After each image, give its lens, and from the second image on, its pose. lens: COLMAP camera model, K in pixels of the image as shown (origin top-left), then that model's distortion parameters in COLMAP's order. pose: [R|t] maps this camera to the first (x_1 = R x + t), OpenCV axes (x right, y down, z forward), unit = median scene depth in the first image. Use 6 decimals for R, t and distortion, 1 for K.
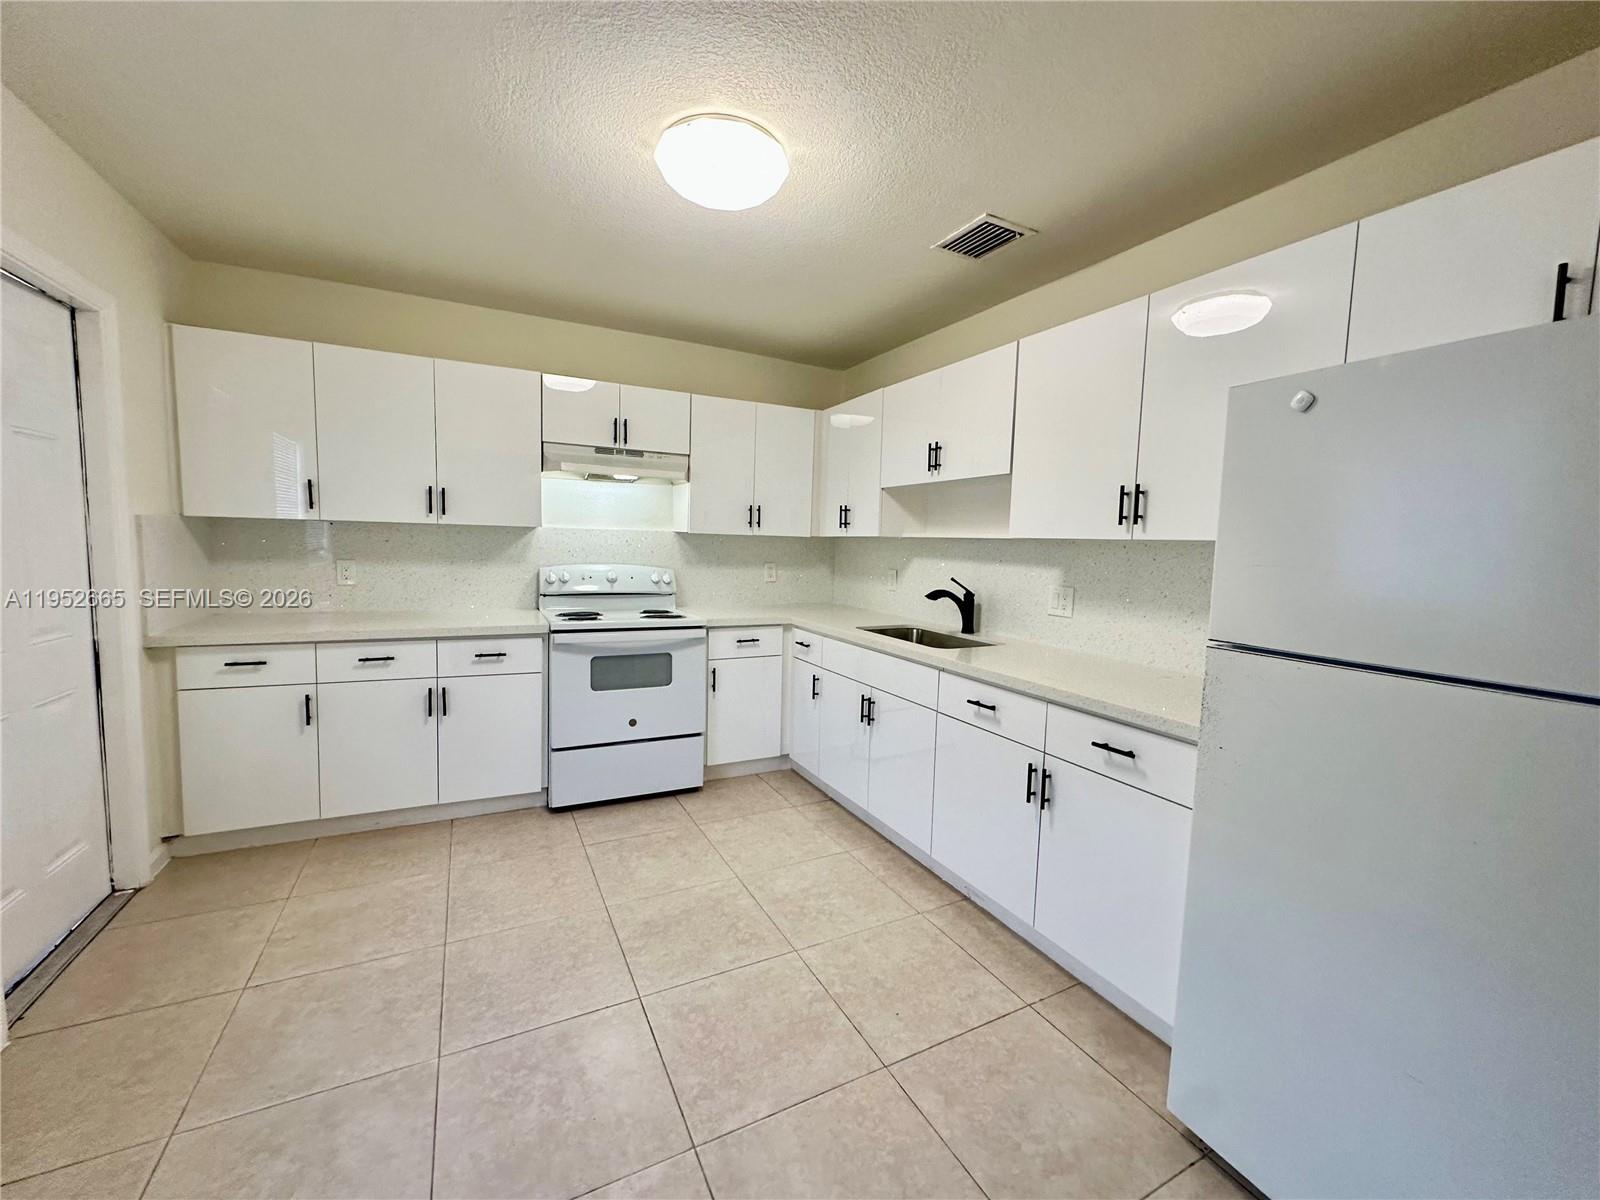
lens RADIAL K [[633.3, 0, 800.0], [0, 633.3, 600.0], [0, 0, 1]] dist [-0.005519, -0.000101]
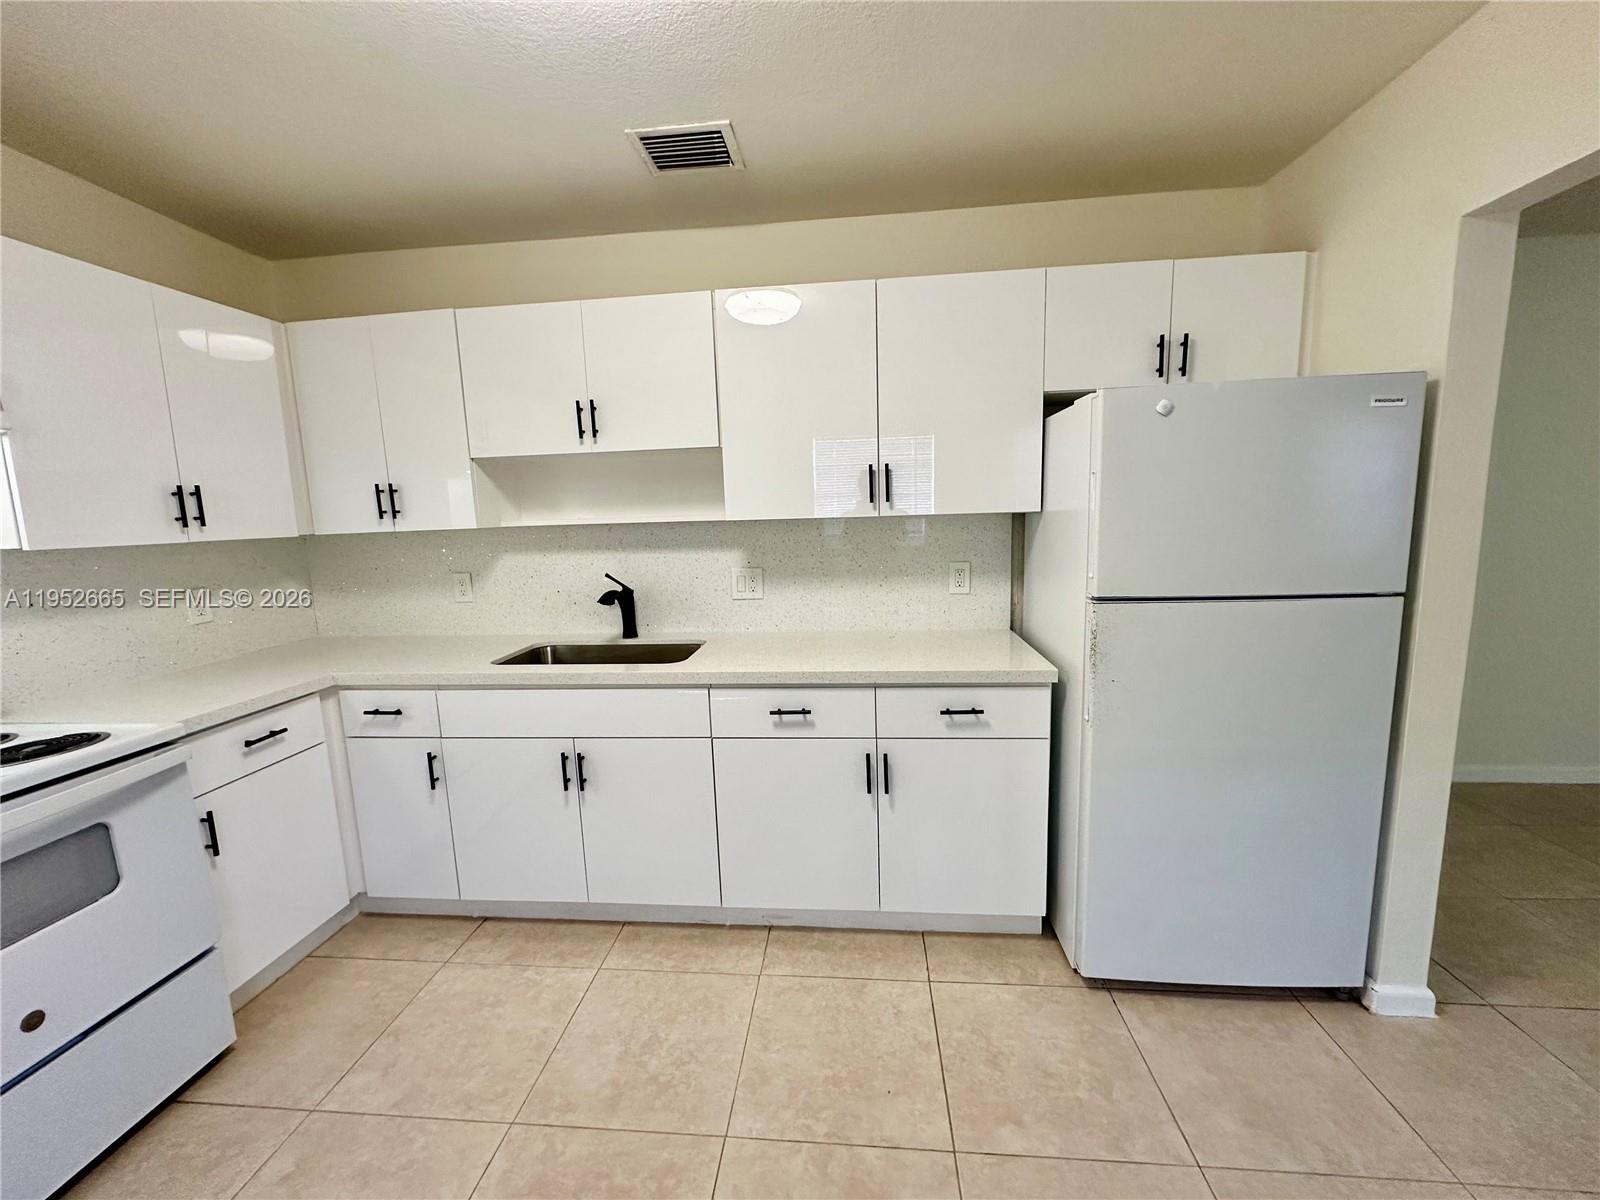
lens RADIAL K [[633.3, 0, 800.0], [0, 633.3, 600.0], [0, 0, 1]] dist [-0.005519, -0.000101]
pose [[0.539269, -0.163531, 0.826104, -0.315099], [0.124576, 0.985663, 0.113795, -0.067168], [-0.832869, 0.041546, 0.551909, 0.379252]]
